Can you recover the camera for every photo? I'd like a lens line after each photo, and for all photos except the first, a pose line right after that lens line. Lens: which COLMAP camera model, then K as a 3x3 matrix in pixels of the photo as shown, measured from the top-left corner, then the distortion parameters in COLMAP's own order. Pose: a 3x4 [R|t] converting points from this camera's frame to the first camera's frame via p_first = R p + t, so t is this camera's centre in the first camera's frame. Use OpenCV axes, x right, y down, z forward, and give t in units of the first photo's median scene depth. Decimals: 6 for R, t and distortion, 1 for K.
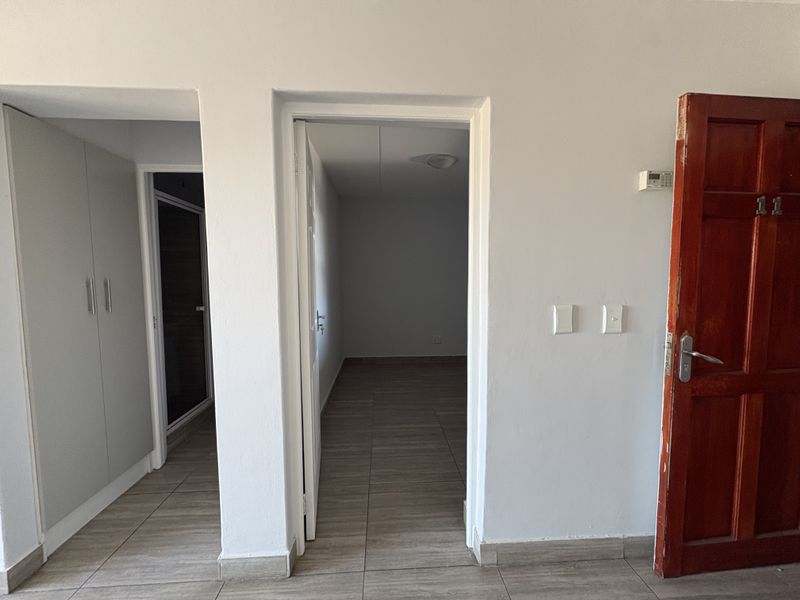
lens RADIAL K [[319.2, 0, 400.2], [0, 319.2, 298.9], [0, 0, 1]] dist [0.002513, 0.000103]
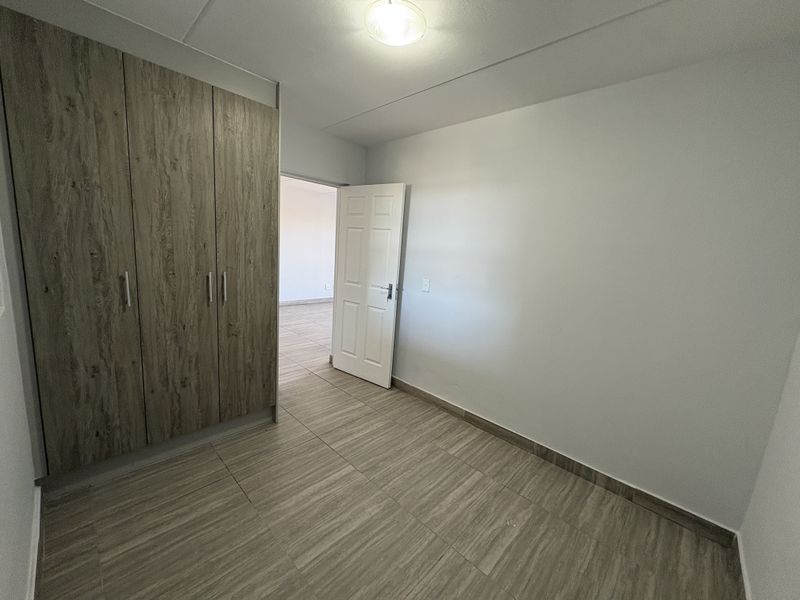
lens RADIAL K [[319.2, 0, 400.2], [0, 319.2, 298.9], [0, 0, 1]] dist [0.002513, 0.000103]
pose [[-0.725689, 0.064972, -0.684948, 0.602055], [-0.114226, 0.970338, 0.213064, -0.183541], [0.678474, 0.232858, -0.696742, 1.814609]]
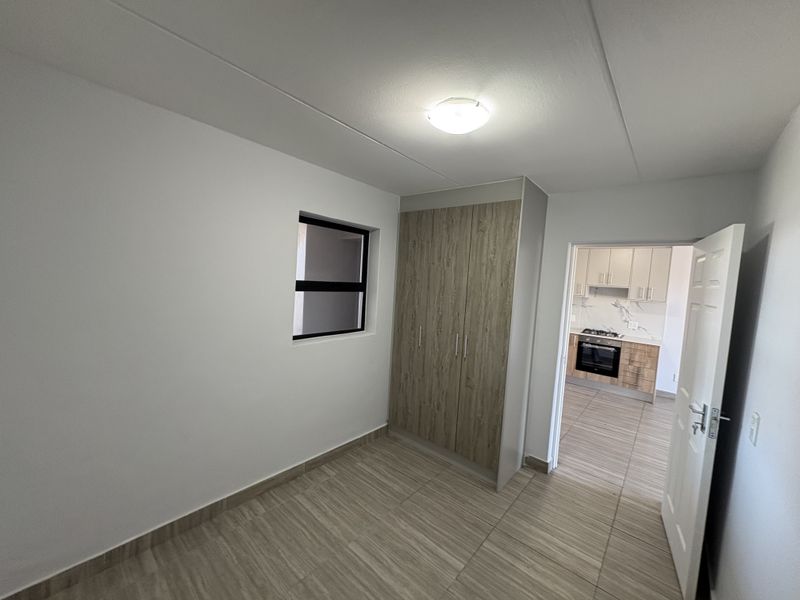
lens RADIAL K [[319.2, 0, 400.2], [0, 319.2, 298.9], [0, 0, 1]] dist [0.002513, 0.000103]
pose [[-0.719690, -0.087172, 0.688802, -0.214813], [-0.010575, 0.993348, 0.114665, -0.267115], [-0.694215, 0.075239, -0.715824, 1.833296]]
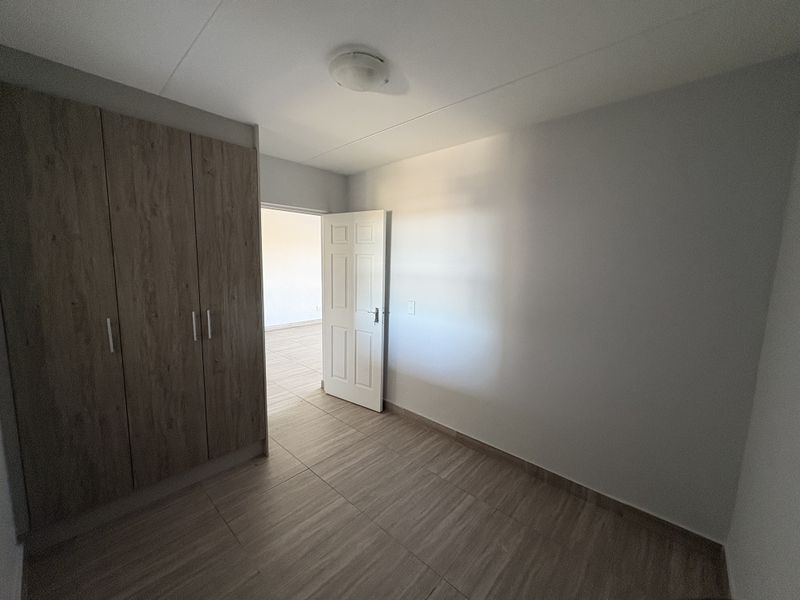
lens RADIAL K [[319.2, 0, 400.2], [0, 319.2, 298.9], [0, 0, 1]] dist [0.002513, 0.000103]
pose [[-0.711248, 0.075669, -0.698857, 0.586136], [-0.065059, 0.982836, 0.172629, -0.229489], [0.699924, 0.168249, -0.694117, 1.842716]]
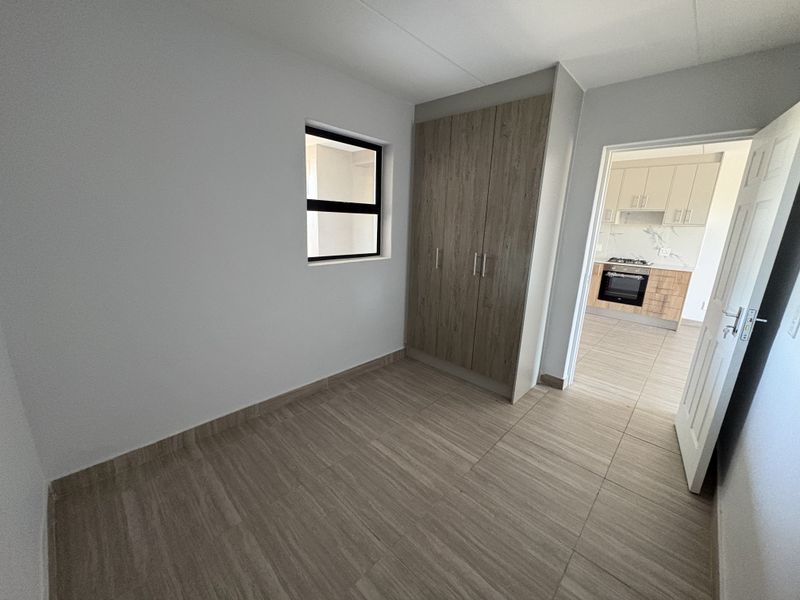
lens RADIAL K [[319.2, 0, 400.2], [0, 319.2, 298.9], [0, 0, 1]] dist [0.002513, 0.000103]
pose [[-0.683692, -0.194794, 0.703293, -0.213235], [0.017496, 0.959065, 0.282645, -0.180238], [-0.729561, 0.205546, -0.652297, 1.824578]]
